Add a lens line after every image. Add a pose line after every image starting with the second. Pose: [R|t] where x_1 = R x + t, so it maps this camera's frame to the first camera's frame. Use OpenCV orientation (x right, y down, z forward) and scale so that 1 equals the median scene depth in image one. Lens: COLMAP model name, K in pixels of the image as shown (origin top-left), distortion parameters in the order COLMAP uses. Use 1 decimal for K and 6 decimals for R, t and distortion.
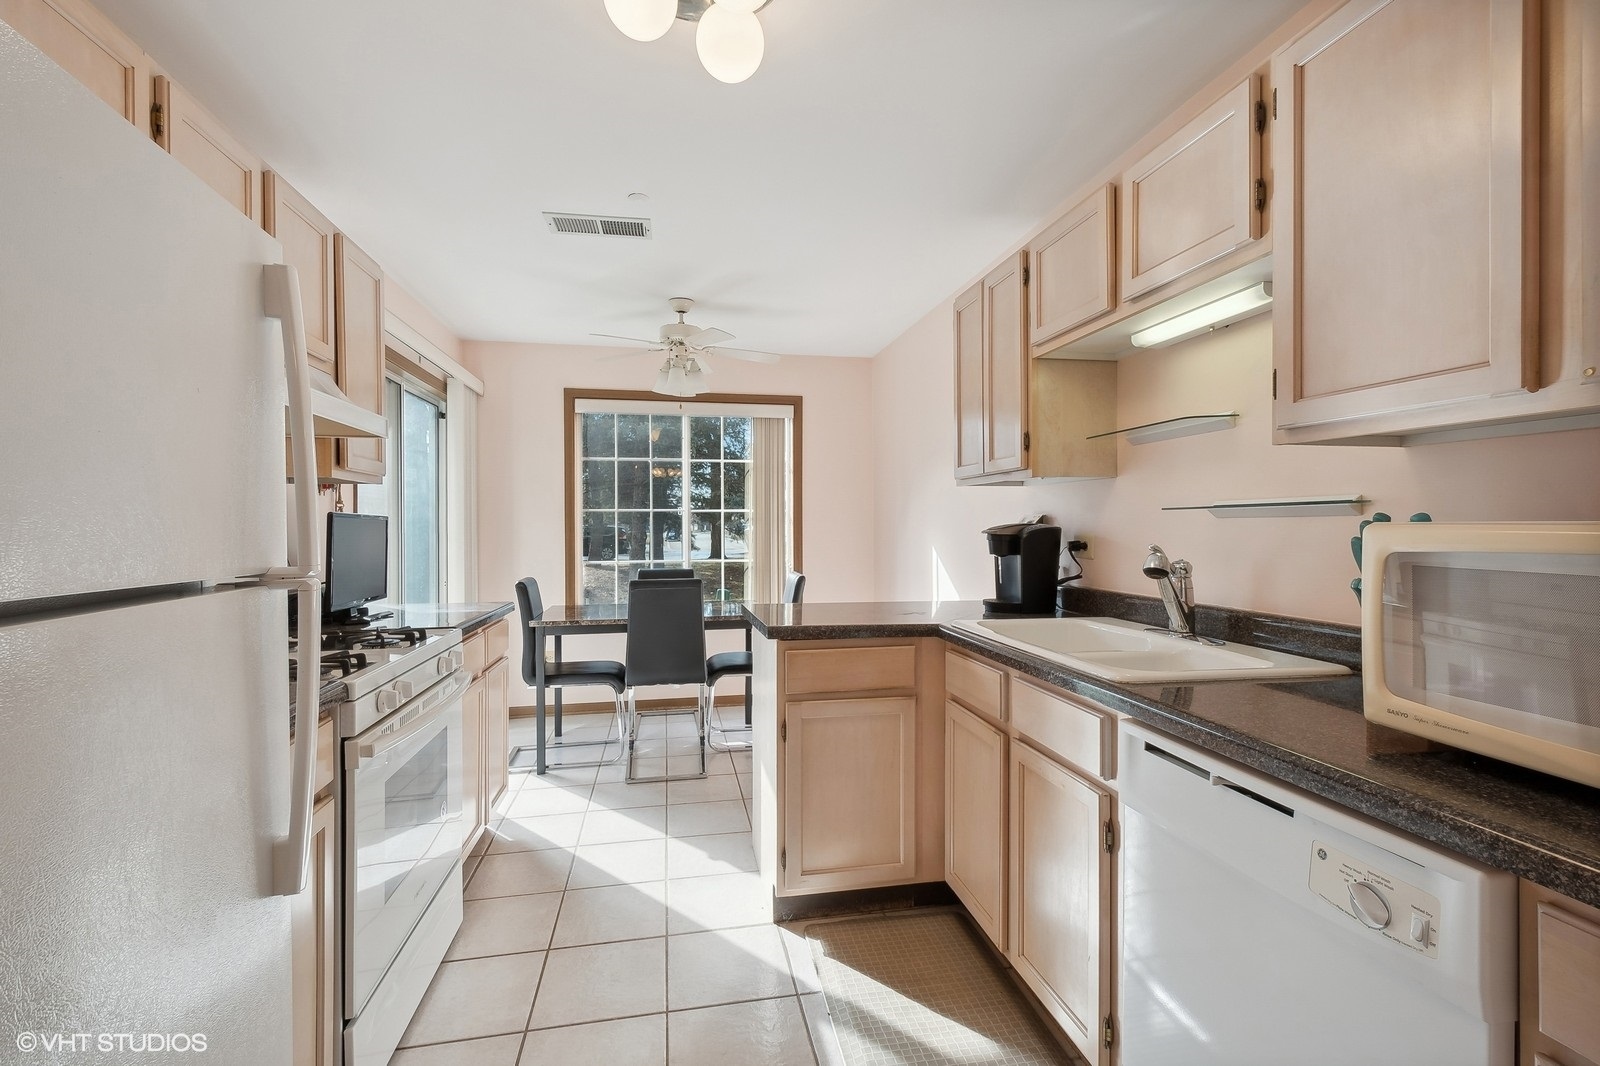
lens RADIAL K [[713.0, 0, 793.6], [0, 713.0, 539.2], [0, 0, 1]] dist [0.009831, -0.002255]
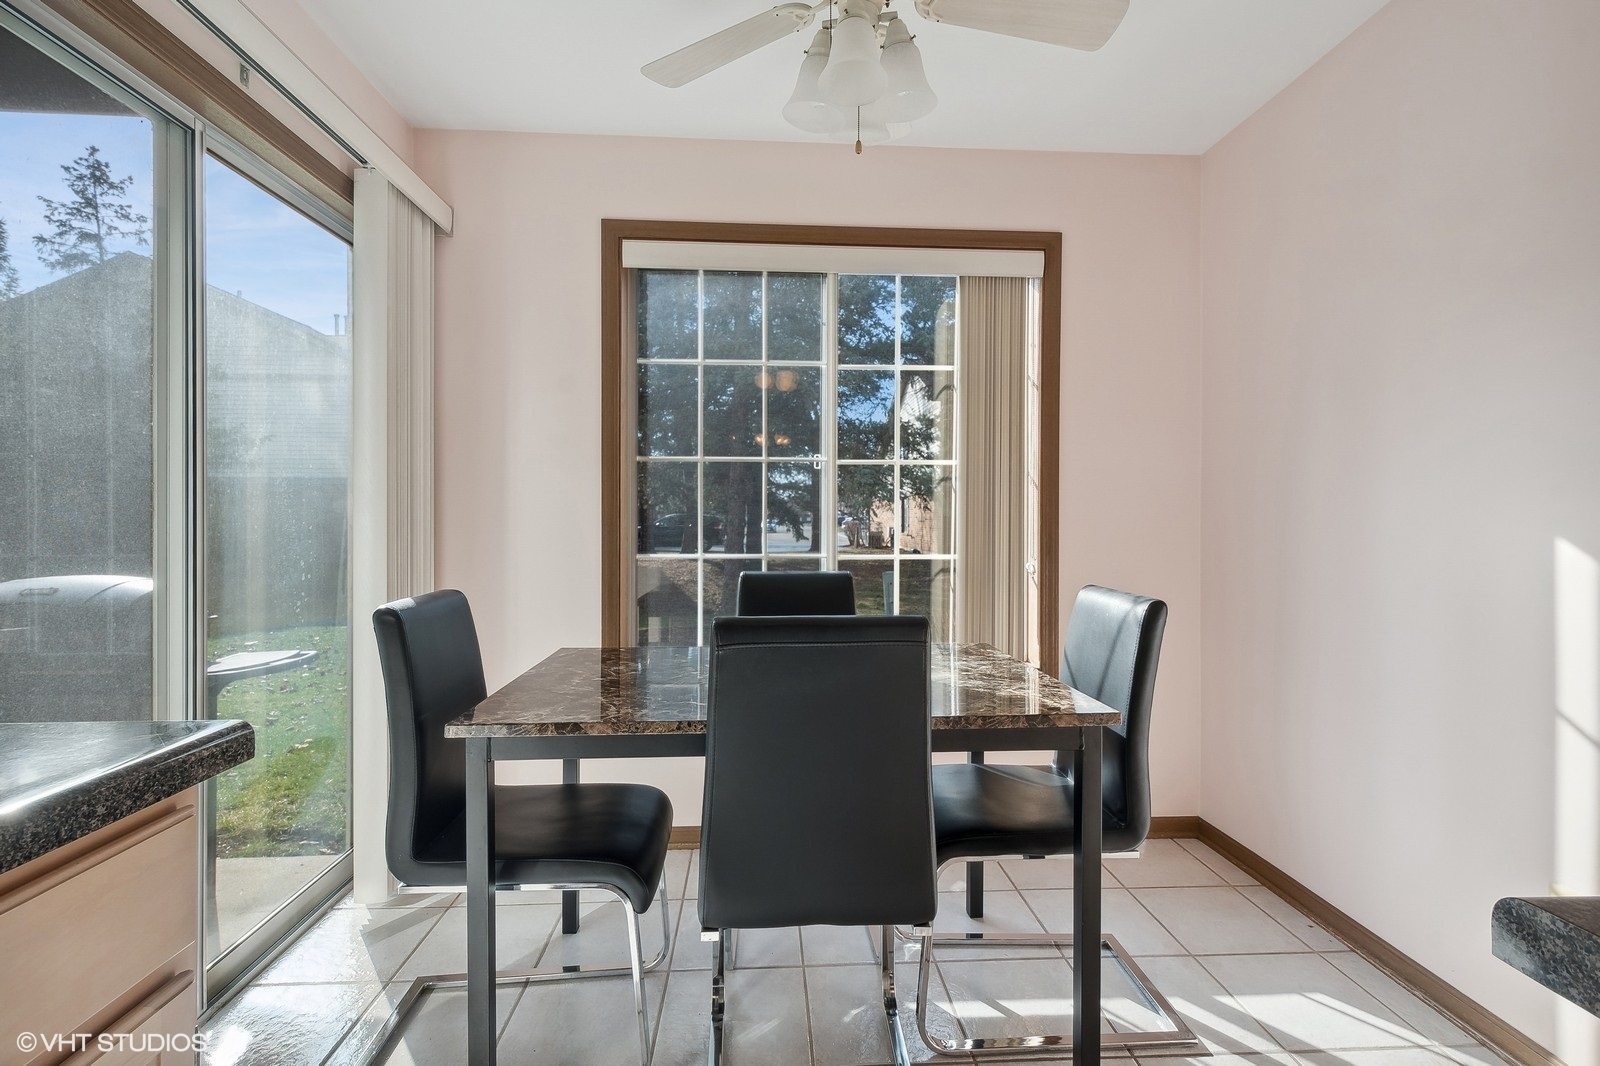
lens RADIAL K [[713.0, 0, 798.8], [0, 713.0, 526.6], [0, 0, 1]] dist [0.009831, -0.002255]
pose [[0.992132, 0.011308, -0.124683, -0.109770], [-0.012526, 0.999881, -0.008990, 0.014078], [0.124566, 0.010481, 0.992156, 0.493797]]
